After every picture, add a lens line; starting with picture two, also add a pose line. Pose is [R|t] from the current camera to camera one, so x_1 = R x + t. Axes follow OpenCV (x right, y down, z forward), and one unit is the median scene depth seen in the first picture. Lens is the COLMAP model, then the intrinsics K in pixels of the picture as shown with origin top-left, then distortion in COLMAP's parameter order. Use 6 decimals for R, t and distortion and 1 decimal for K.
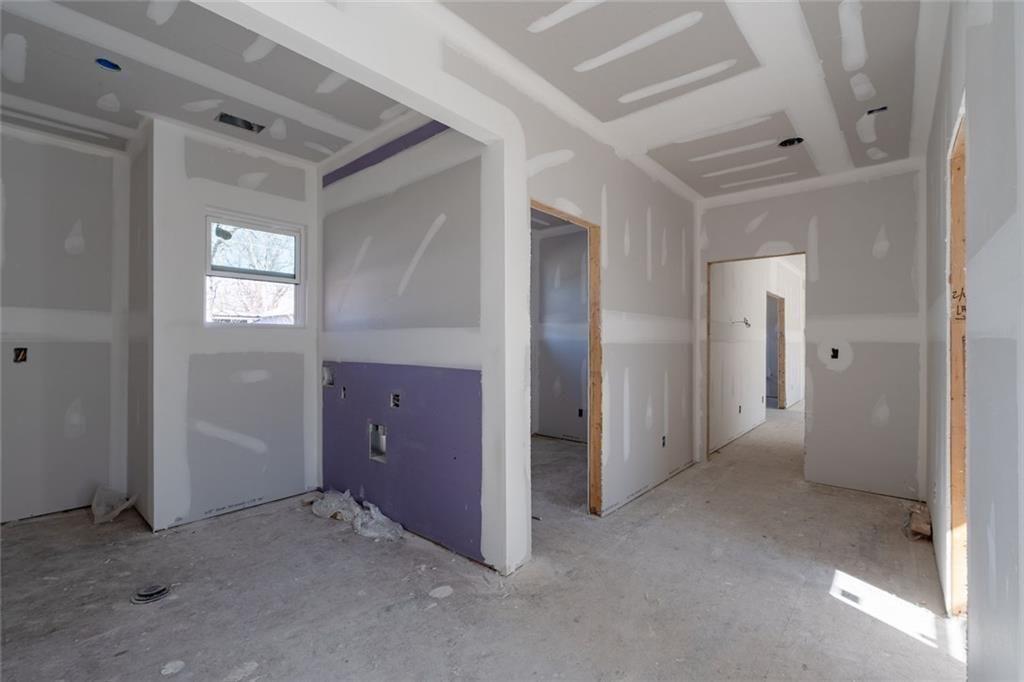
lens RADIAL K [[449.0, 0, 510.9], [0, 449.0, 339.7], [0, 0, 1]] dist [-0.004020, -0.000269]
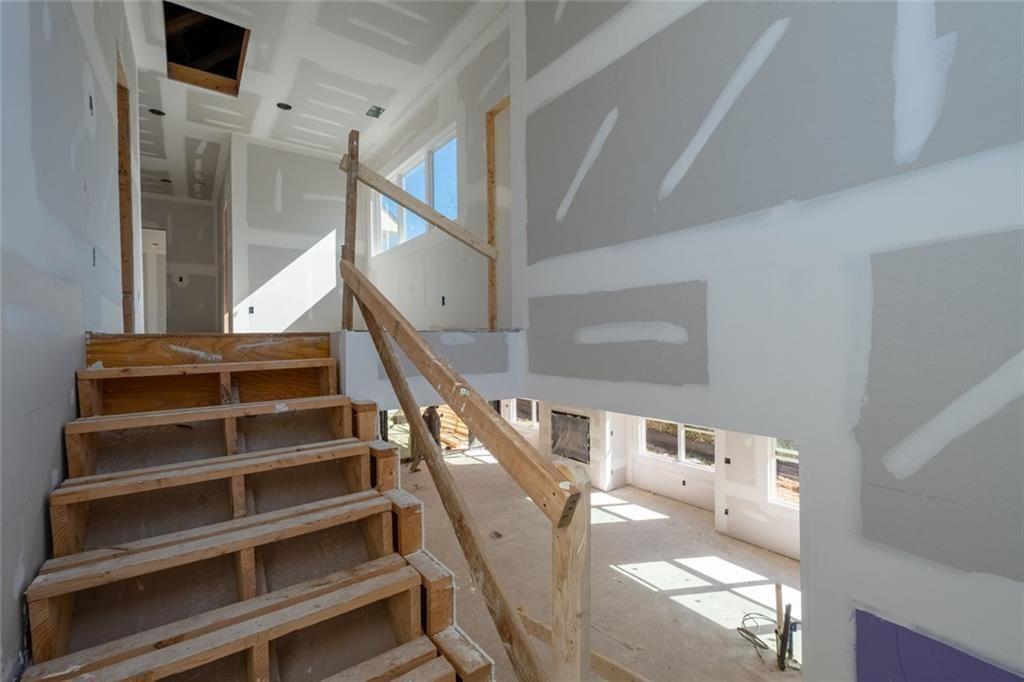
lens RADIAL K [[449.0, 0, 511.9], [0, 449.0, 340.2], [0, 0, 1]] dist [-0.004020, -0.000269]
pose [[0.229371, -0.011183, 0.973275, -1.139596], [0.002015, 0.999937, 0.011015, 0.335664], [-0.973337, -0.000565, 0.229380, -1.180964]]
